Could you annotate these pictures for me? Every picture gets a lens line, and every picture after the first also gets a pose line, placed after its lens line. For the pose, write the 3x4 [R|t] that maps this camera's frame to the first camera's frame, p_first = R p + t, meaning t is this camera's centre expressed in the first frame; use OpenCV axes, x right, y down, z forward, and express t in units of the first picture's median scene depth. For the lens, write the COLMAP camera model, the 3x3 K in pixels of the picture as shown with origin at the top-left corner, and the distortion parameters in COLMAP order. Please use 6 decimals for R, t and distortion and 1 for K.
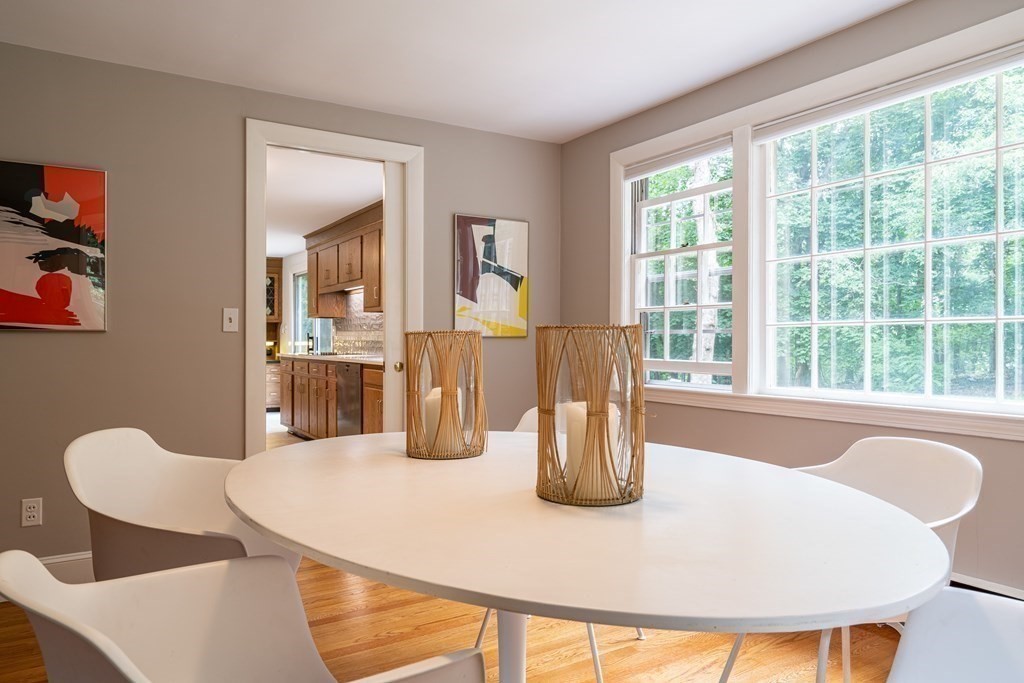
lens RADIAL K [[682.0, 0, 512.8], [0, 682.0, 337.6], [0, 0, 1]] dist [0.005786, 0.000606]
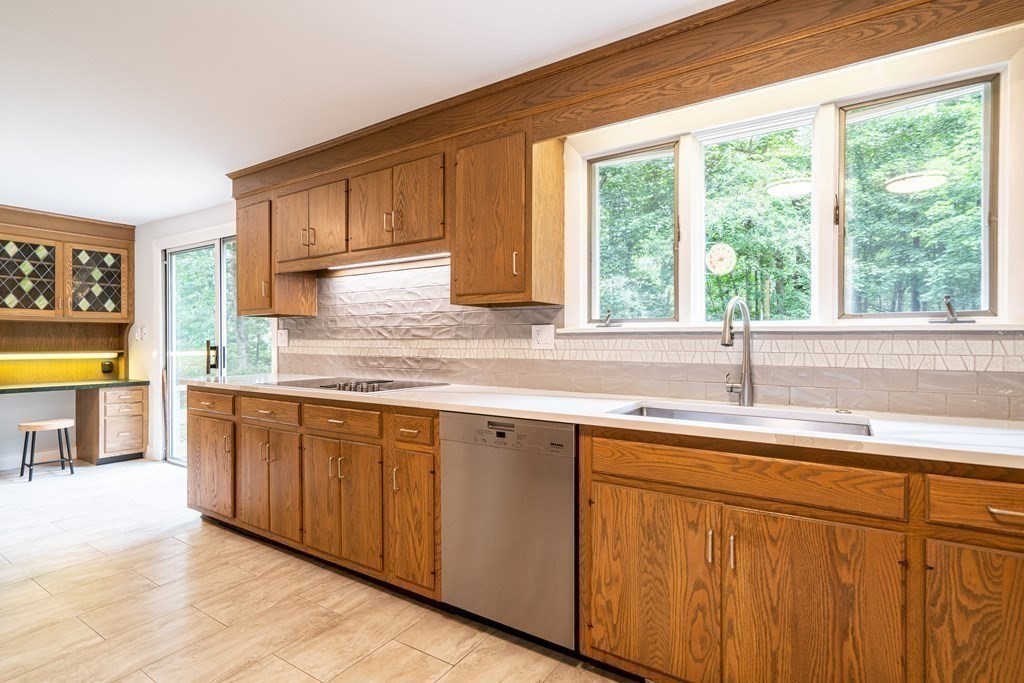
lens RADIAL K [[504.7, 0, 511.6], [0, 504.7, 336.8], [0, 0, 1]] dist [-0.000637, 0.000014]
pose [[0.910548, -0.004685, 0.413376, -0.209351], [0.004154, 0.999989, 0.002182, -0.008650], [-0.413382, -0.000270, 0.910558, 0.404142]]
